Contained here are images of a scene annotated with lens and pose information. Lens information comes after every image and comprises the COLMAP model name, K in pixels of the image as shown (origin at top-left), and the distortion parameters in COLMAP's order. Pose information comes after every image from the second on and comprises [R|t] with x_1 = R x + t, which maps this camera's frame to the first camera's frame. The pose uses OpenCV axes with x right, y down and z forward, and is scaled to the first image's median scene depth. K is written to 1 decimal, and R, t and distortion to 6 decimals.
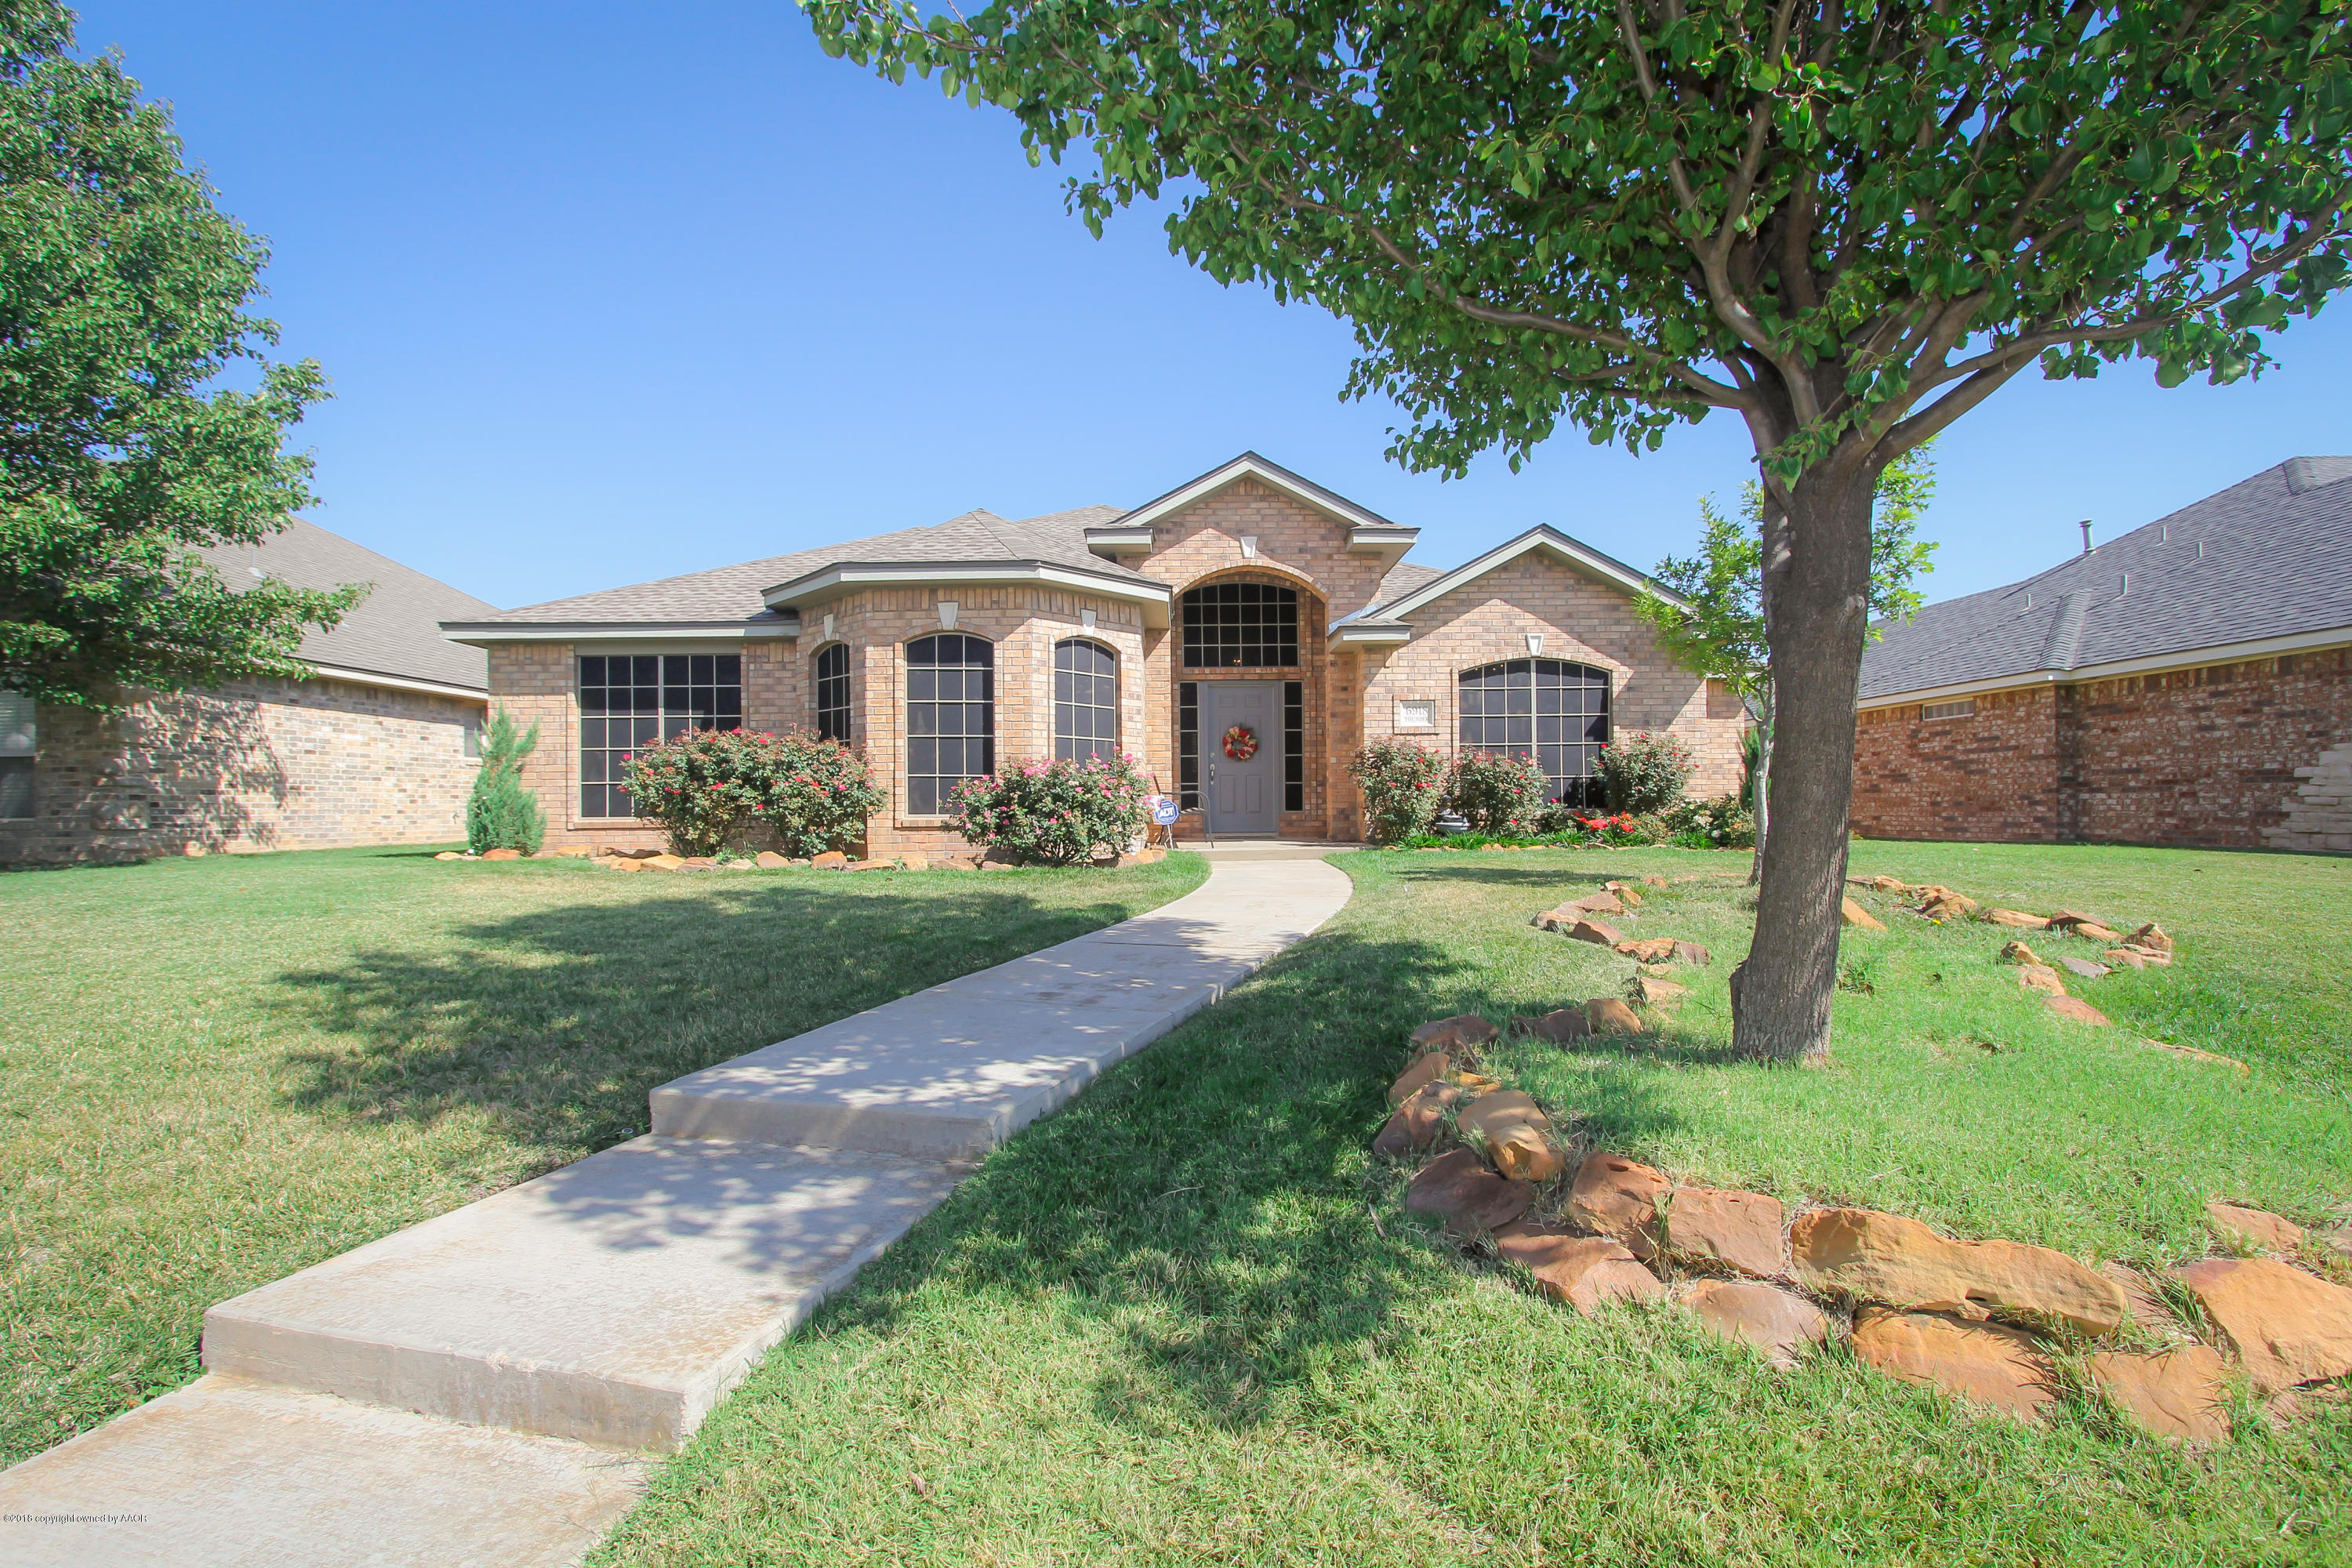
lens RADIAL K [[1080.3, 0, 1178.1], [0, 1080.3, 756.4], [0, 0, 1]] dist [-0.003096, 0.001920]
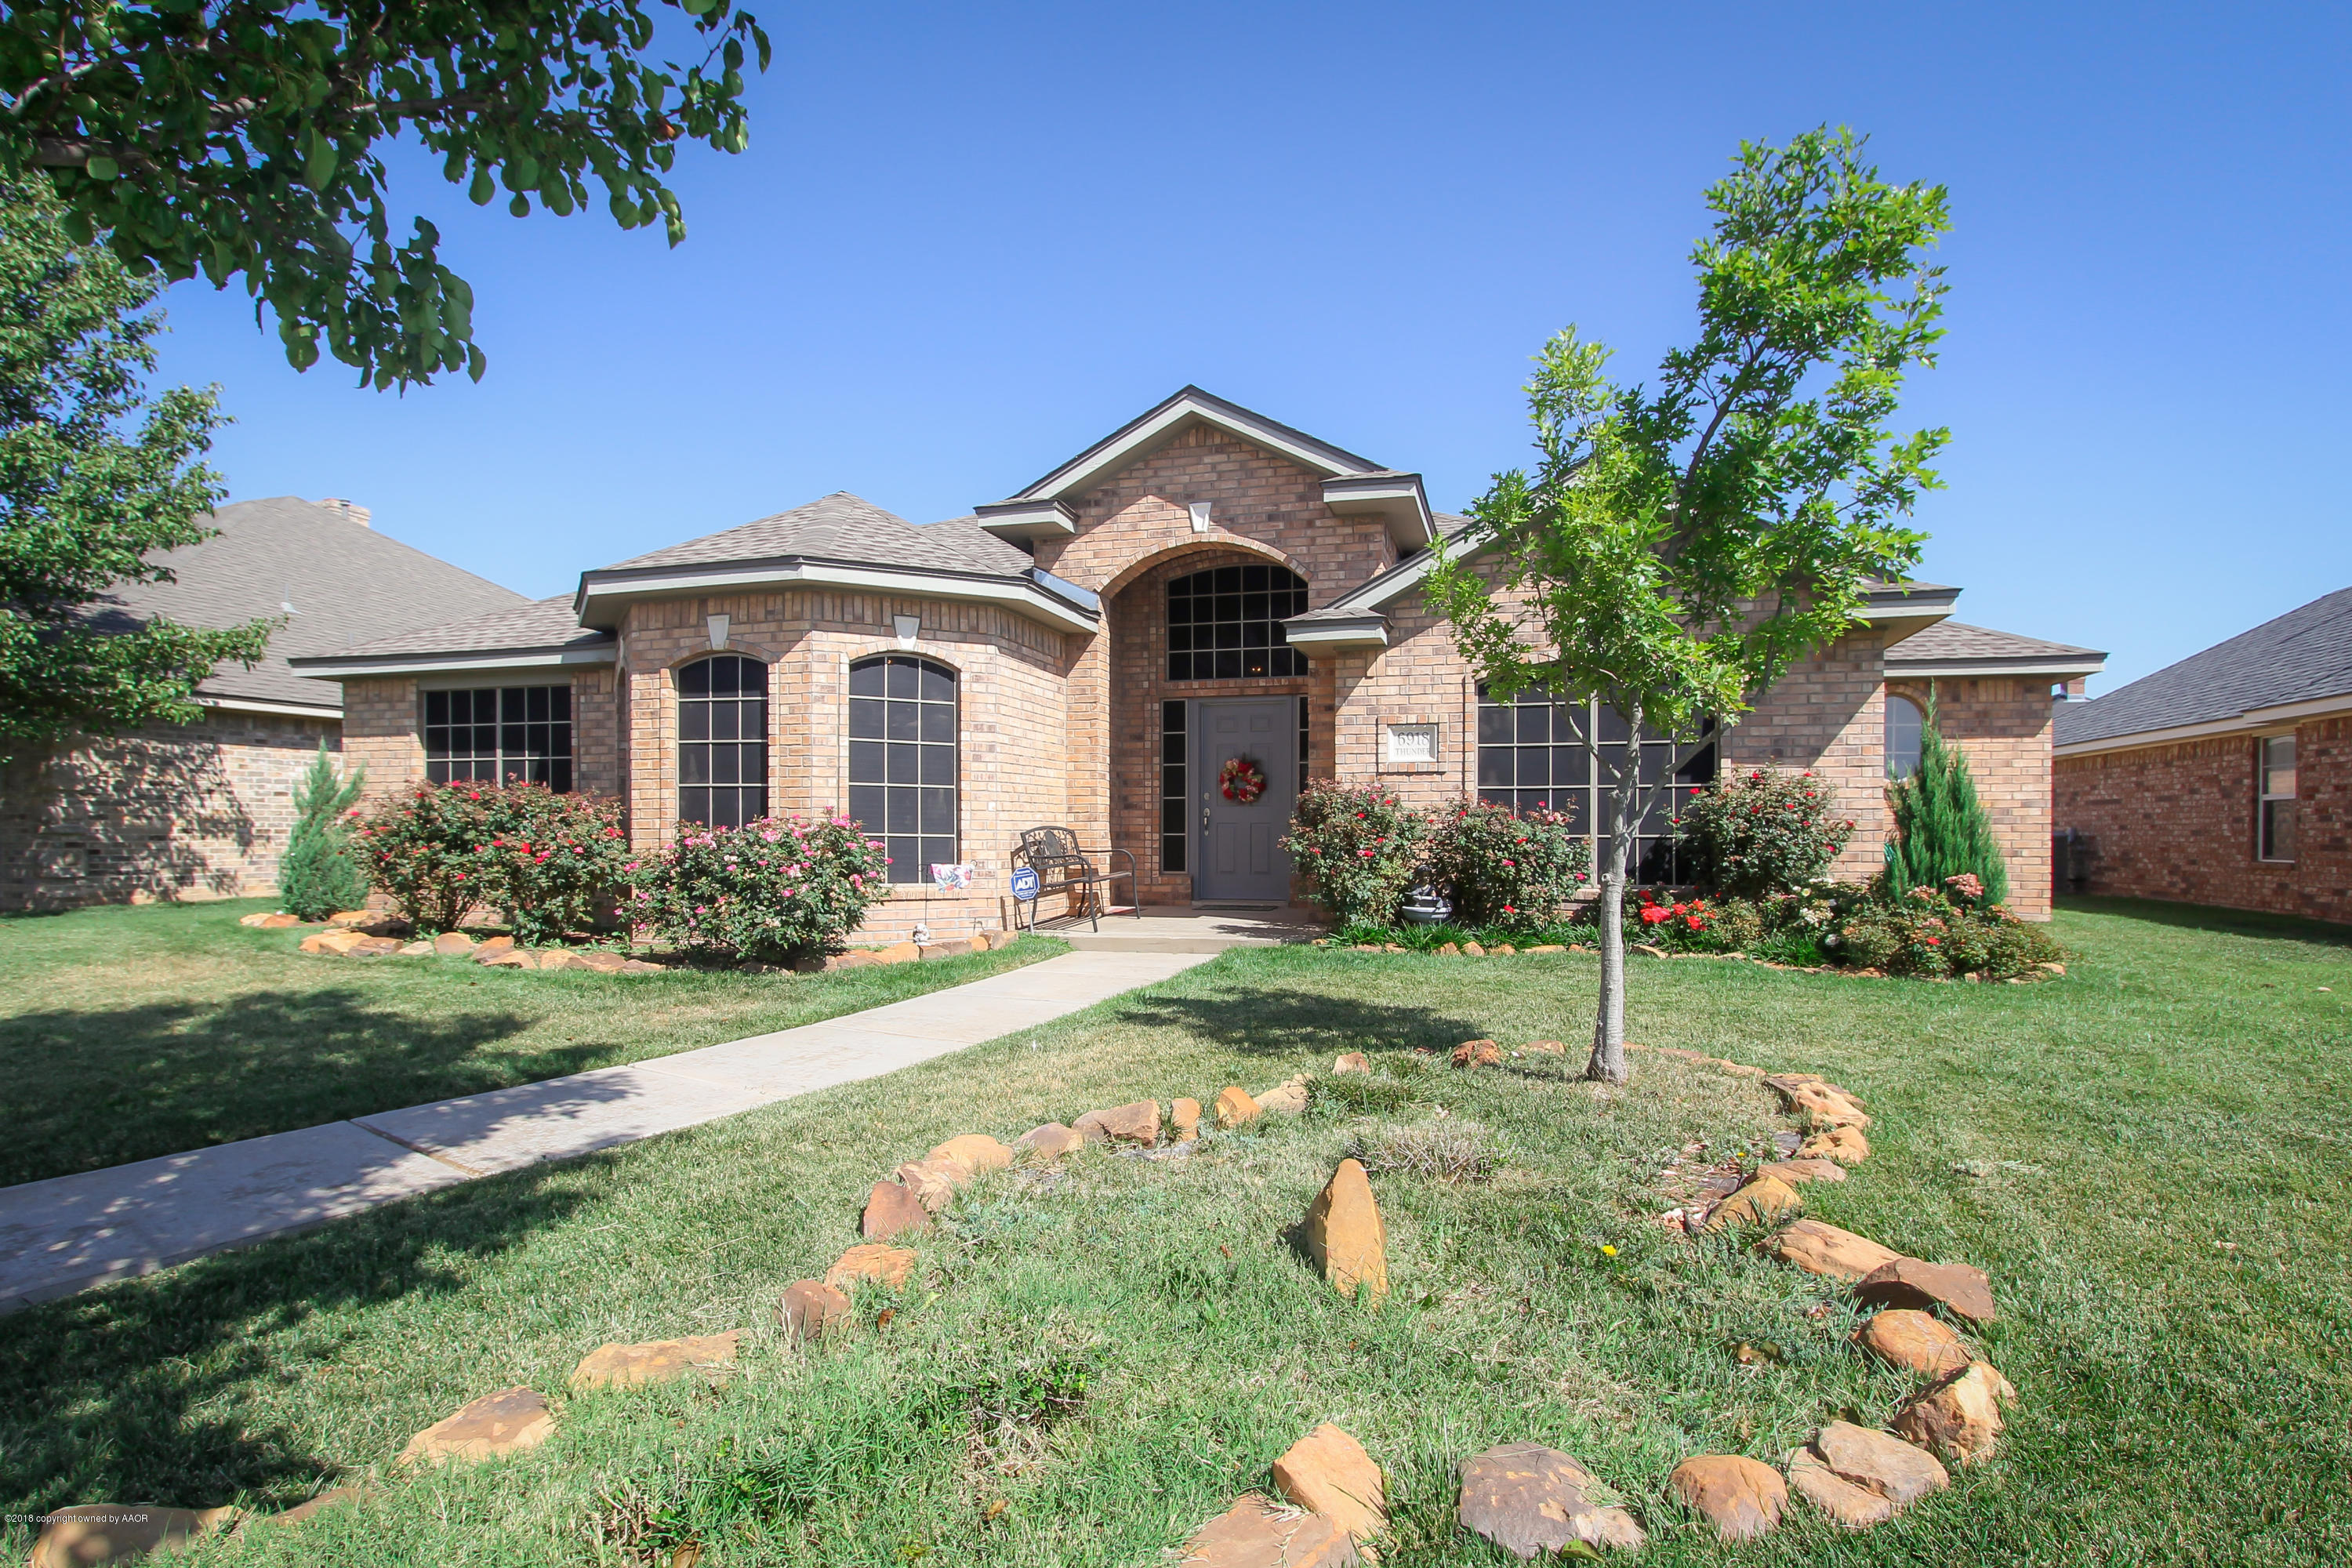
lens RADIAL K [[1262.1, 0, 1170.3], [0, 1262.1, 773.5], [0, 0, 1]] dist [0.002503, 0.000028]
pose [[0.954567, -0.004780, -0.297957, 0.329408], [0.005657, 0.999982, 0.002080, -0.024032], [0.297942, -0.003671, 0.954577, 0.191417]]
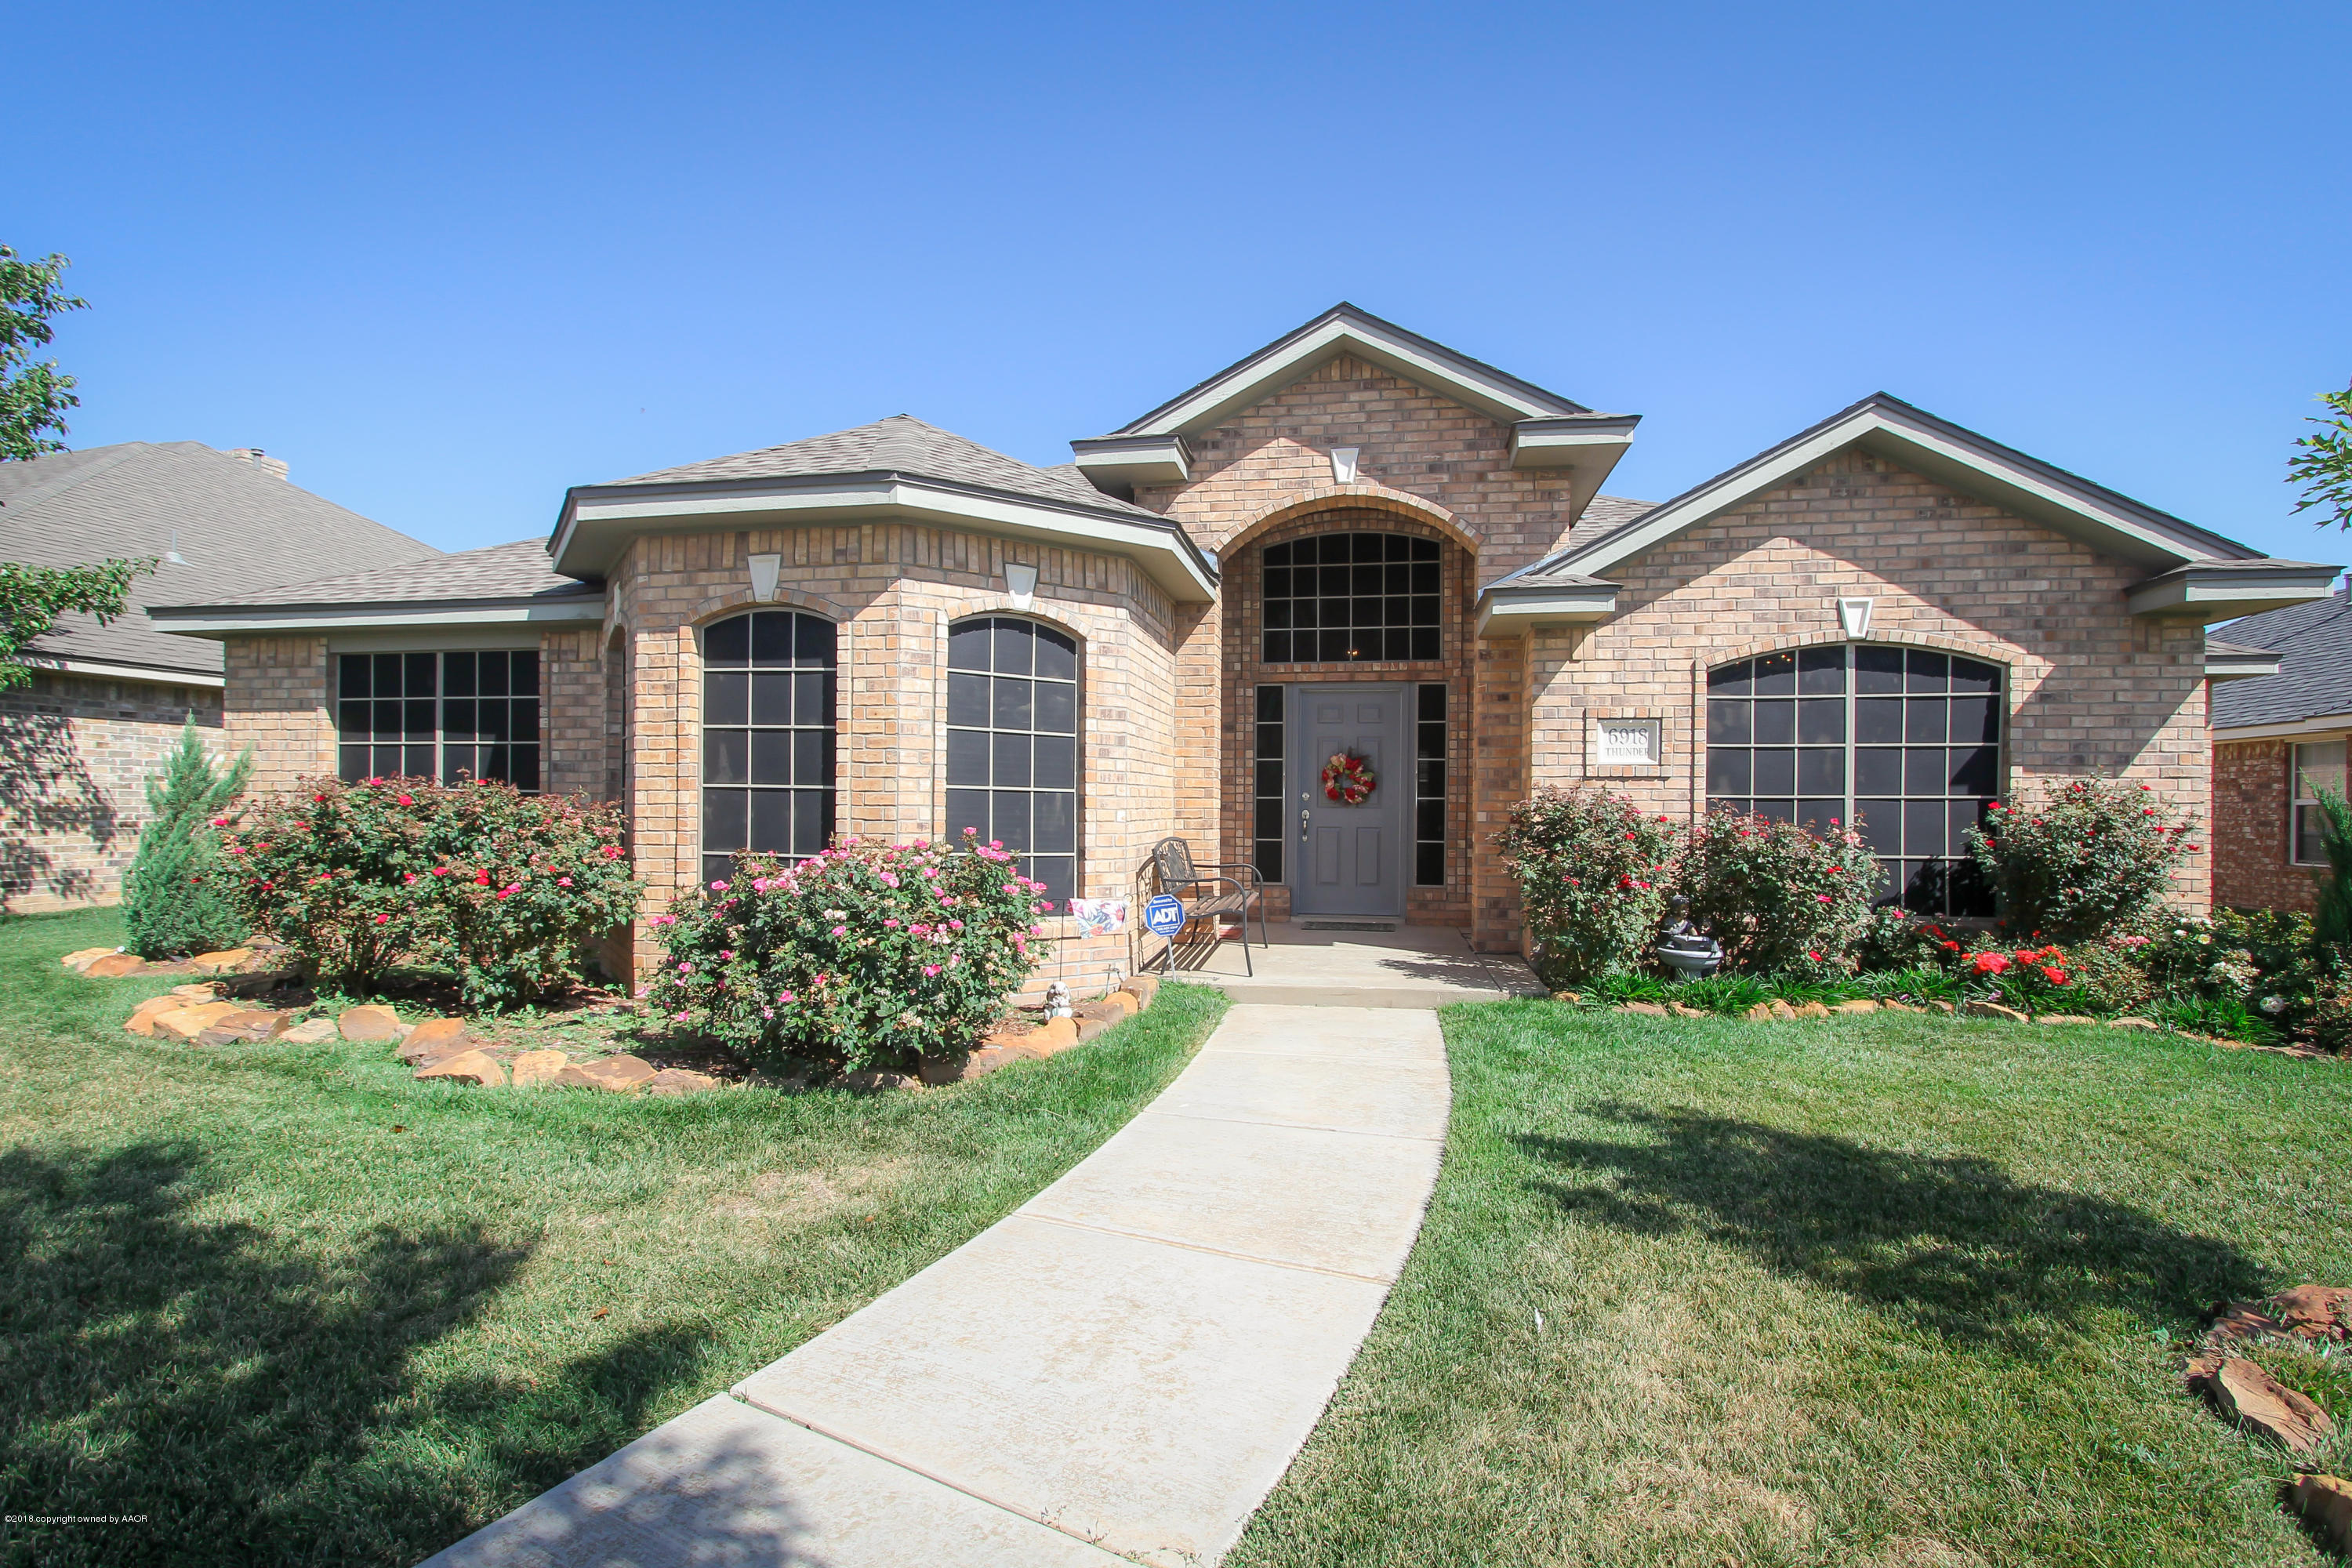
lens RADIAL K [[1080.3, 0, 1178.1], [0, 1080.3, 756.4], [0, 0, 1]] dist [-0.003096, 0.001920]
pose [[0.982987, 0.008088, -0.183499, 0.097982], [-0.007254, 0.999960, 0.005220, -0.034730], [0.183534, -0.003801, 0.983006, 0.413664]]
